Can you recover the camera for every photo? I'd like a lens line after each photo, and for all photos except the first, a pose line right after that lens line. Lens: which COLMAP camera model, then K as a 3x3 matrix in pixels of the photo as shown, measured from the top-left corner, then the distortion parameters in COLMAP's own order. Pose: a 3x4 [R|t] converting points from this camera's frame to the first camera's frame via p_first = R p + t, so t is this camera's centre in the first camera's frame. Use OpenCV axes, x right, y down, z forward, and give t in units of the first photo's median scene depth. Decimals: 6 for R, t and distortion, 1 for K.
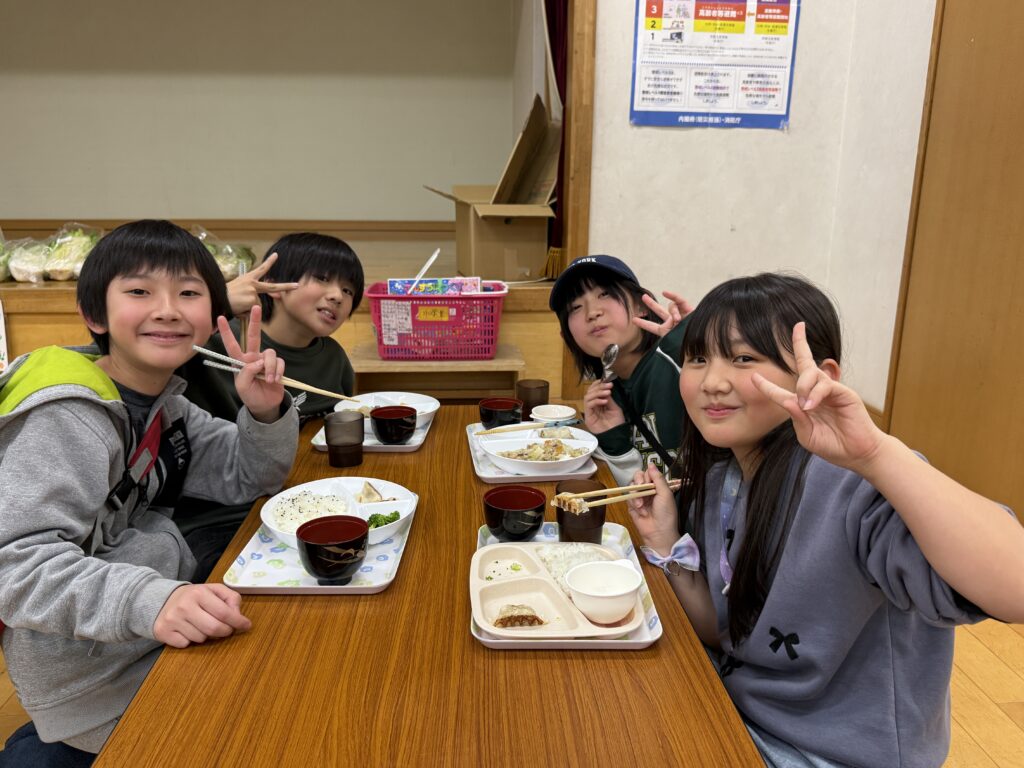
lens RADIAL K [[778.4, 0, 509.9], [0, 778.4, 382.4], [0, 0, 1]] dist [0.022025, -0.002288]
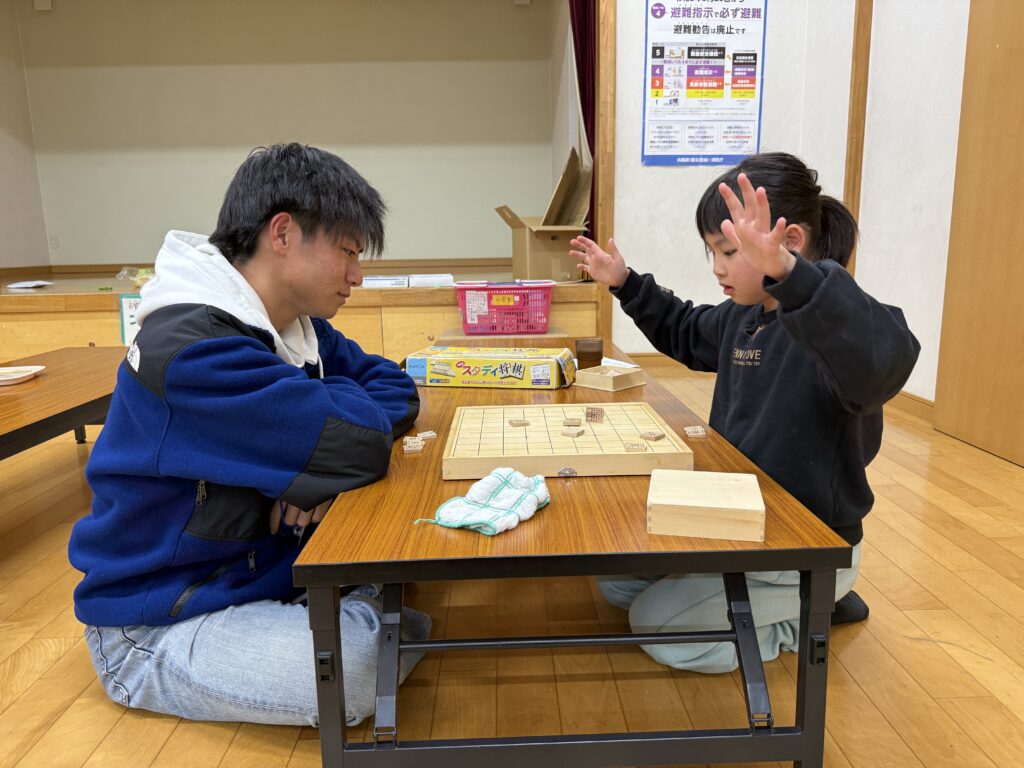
lens RADIAL K [[732.2, 0, 508.9], [0, 732.2, 384.5], [0, 0, 1]] dist [0.040705, -0.034437]
pose [[0.998830, -0.015047, -0.045953, -0.027025], [0.012265, 0.998109, -0.060234, 0.132749], [0.046772, 0.059599, 0.997126, -0.285602]]
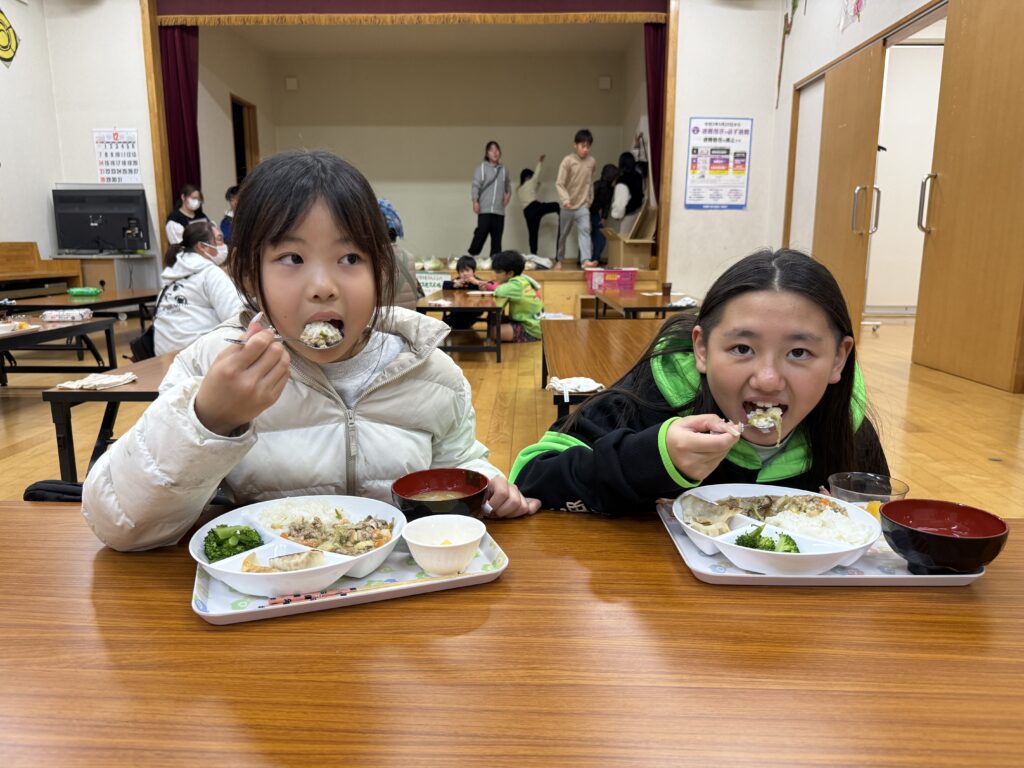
lens RADIAL K [[732.2, 0, 495.5], [0, 732.2, 394.8], [0, 0, 1]] dist [0.040705, -0.034437]
pose [[0.994180, 0.016114, -0.106518, -0.209030], [-0.020784, 0.998864, -0.042880, 0.424279], [0.105706, 0.044844, 0.993386, -1.533071]]
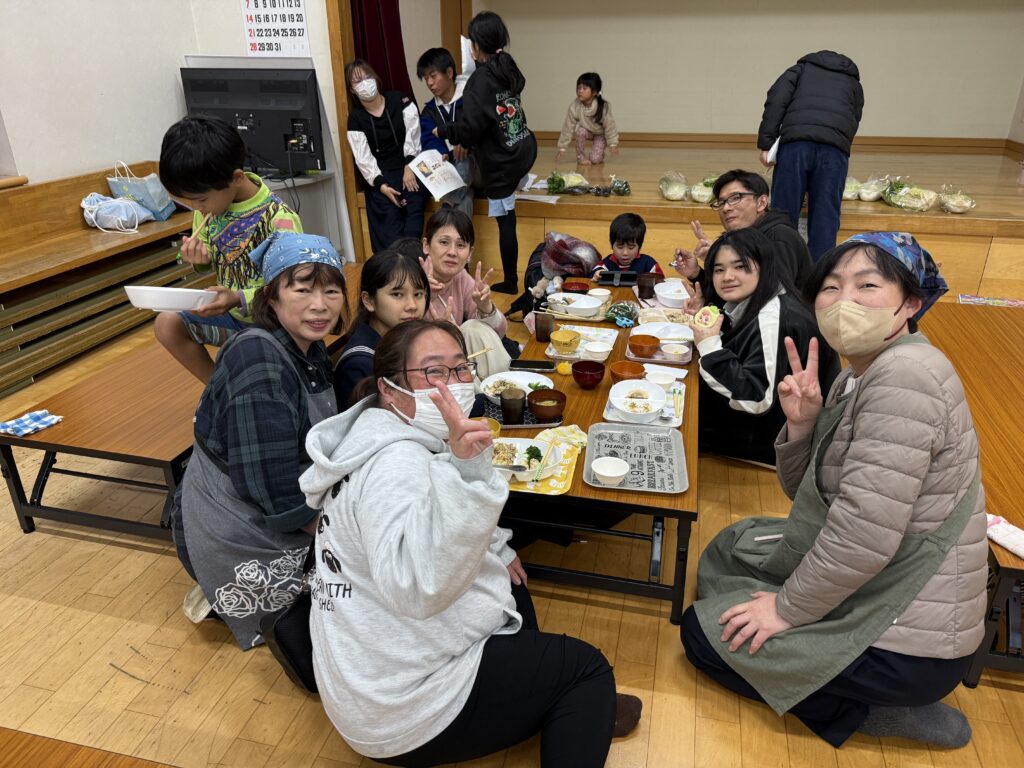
lens RADIAL K [[732.2, 0, 514.6], [0, 732.2, 383.3], [0, 0, 1]] dist [0.040705, -0.034437]
pose [[0.952028, 0.112756, -0.284480, -0.778391], [-0.060538, 0.980664, 0.186101, -0.030077], [0.299963, -0.159952, 0.940445, -0.601608]]
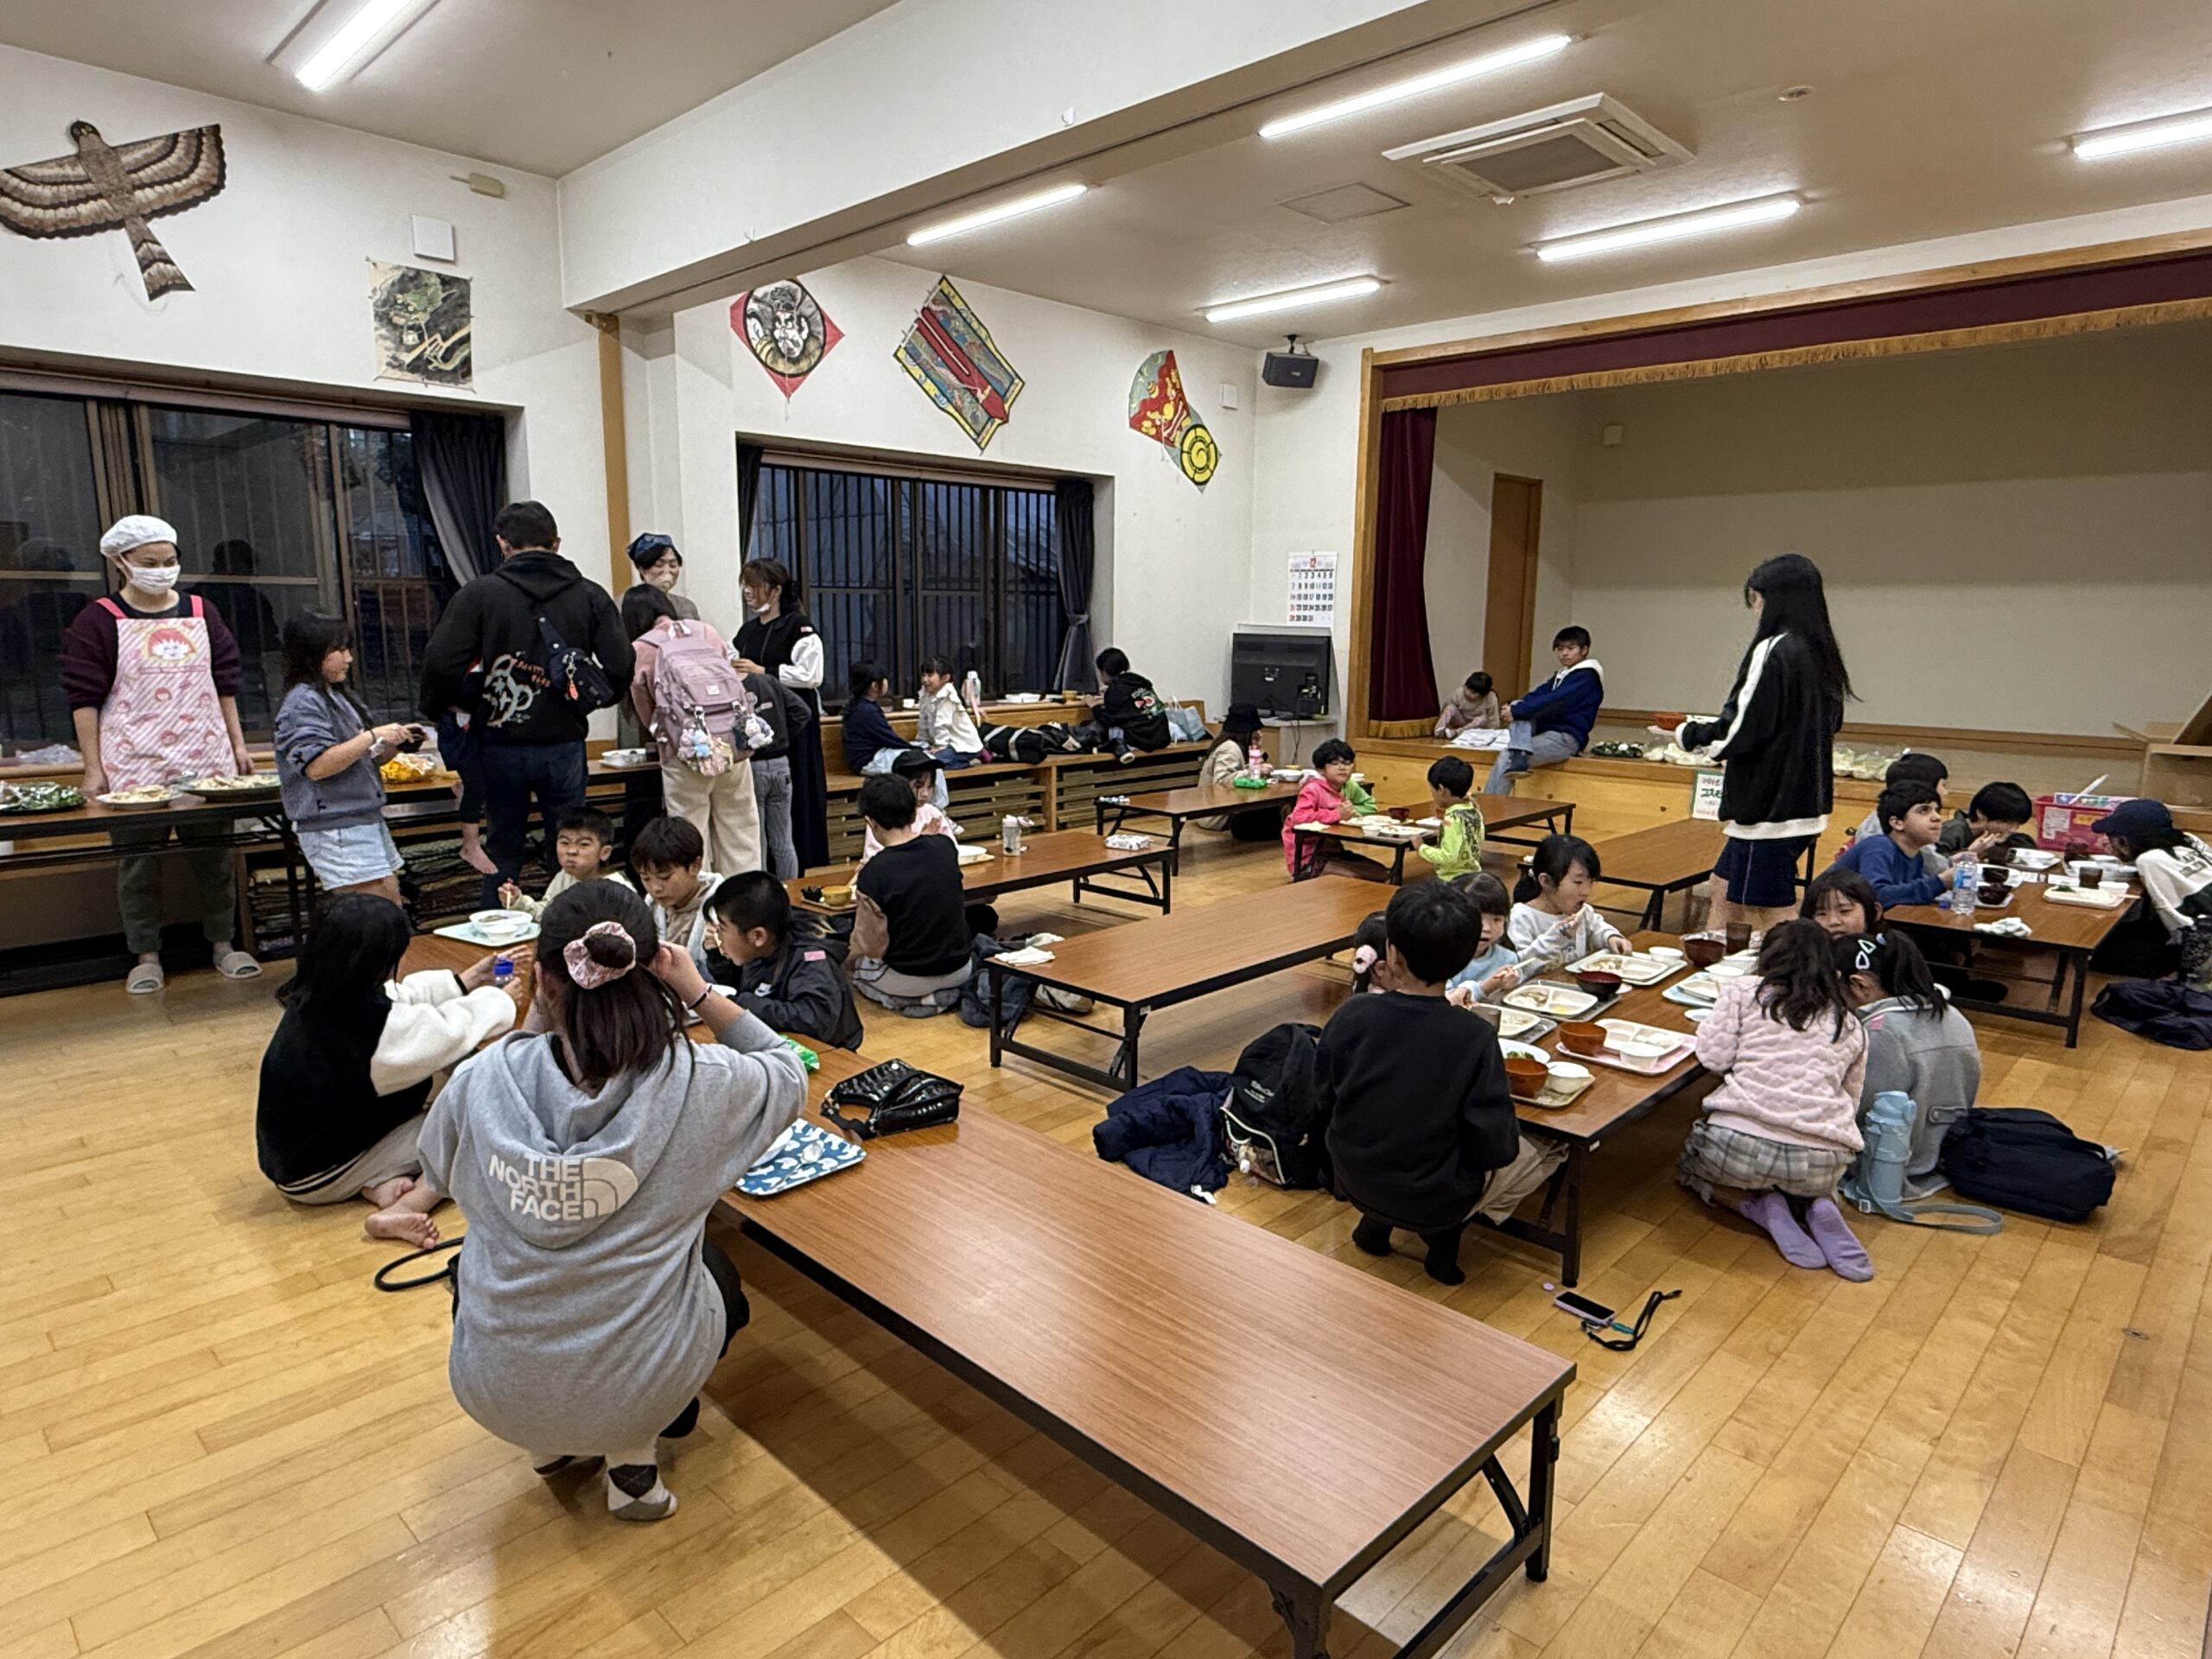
lens RADIAL K [[1296.9, 0, 1099.6], [0, 1296.9, 836.1], [0, 0, 1]] dist [0.008832, 0.002022]
pose [[0.669658, 0.123629, -0.732308, 0.410886], [-0.178950, 0.983855, 0.002455, 0.241051], [0.720788, 0.129402, 0.680969, -1.797477]]
